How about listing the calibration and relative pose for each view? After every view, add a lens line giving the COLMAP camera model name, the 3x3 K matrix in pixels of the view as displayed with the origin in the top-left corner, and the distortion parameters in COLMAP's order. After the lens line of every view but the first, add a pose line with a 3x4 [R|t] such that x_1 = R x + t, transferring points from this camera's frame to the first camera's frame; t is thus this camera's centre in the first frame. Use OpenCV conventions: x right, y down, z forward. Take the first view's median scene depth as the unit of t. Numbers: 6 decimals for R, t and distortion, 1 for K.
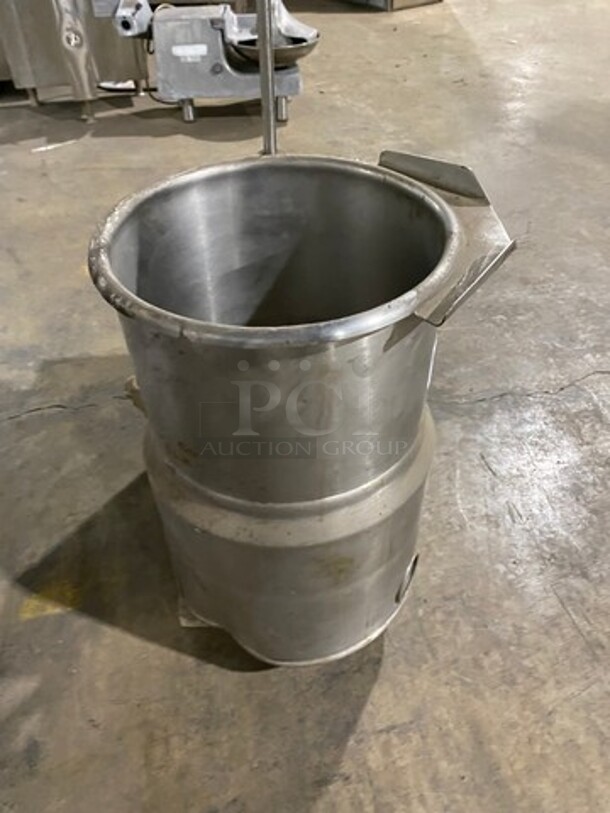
lens RADIAL K [[614.0, 0, 313.1], [0, 614.0, 406.8], [0, 0, 1]] dist [0.001991, 0.003152]
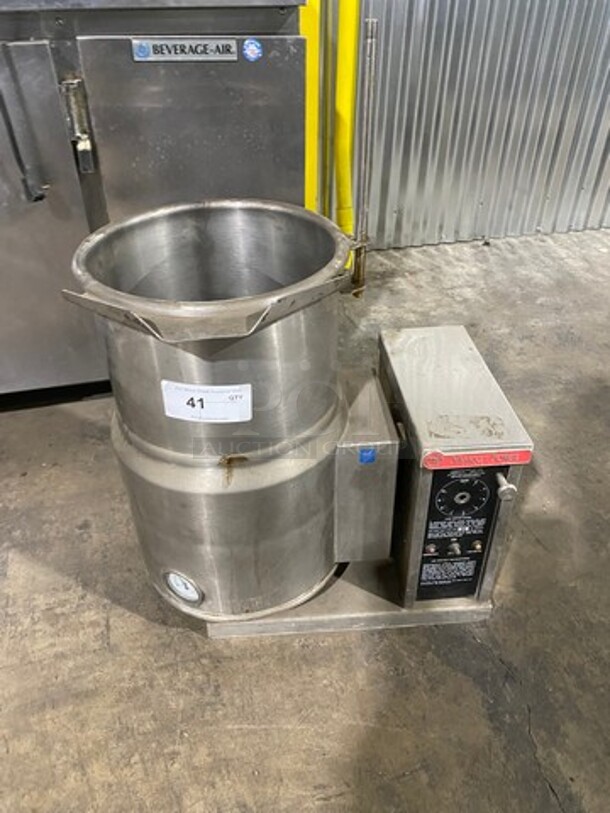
lens RADIAL K [[614.0, 0, 305.0], [0, 614.0, 408.6], [0, 0, 1]] dist [0.001991, 0.003152]
pose [[0.014763, 0.607460, -0.794213, 0.784921], [-0.680531, 0.588048, 0.437123, -0.510590], [0.732570, 0.534034, 0.422077, 0.489601]]
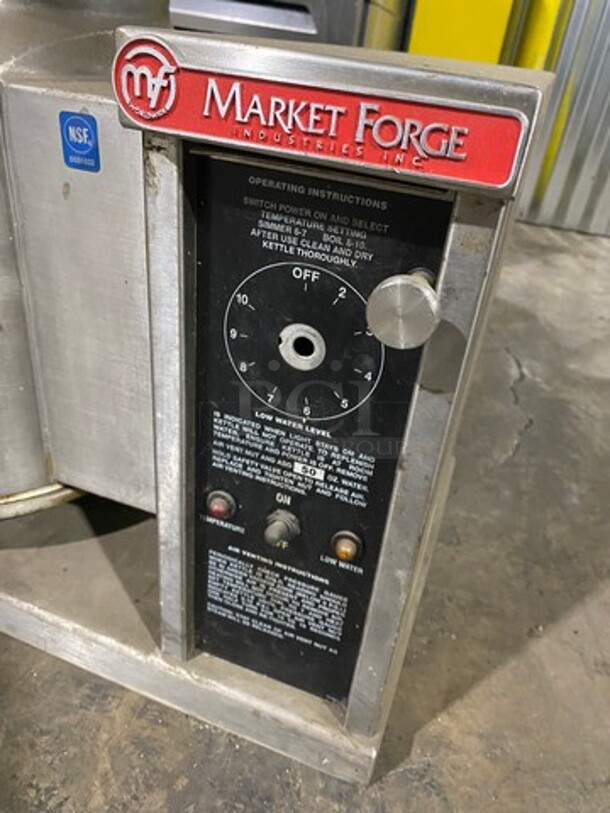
lens RADIAL K [[614.0, 0, 313.7], [0, 614.0, 402.3], [0, 0, 1]] dist [0.001991, 0.003152]
pose [[-0.396803, 0.450361, -0.799826, 0.339390], [-0.697477, 0.418526, 0.581688, -0.334418], [0.596718, 0.788676, 0.148044, 1.158251]]
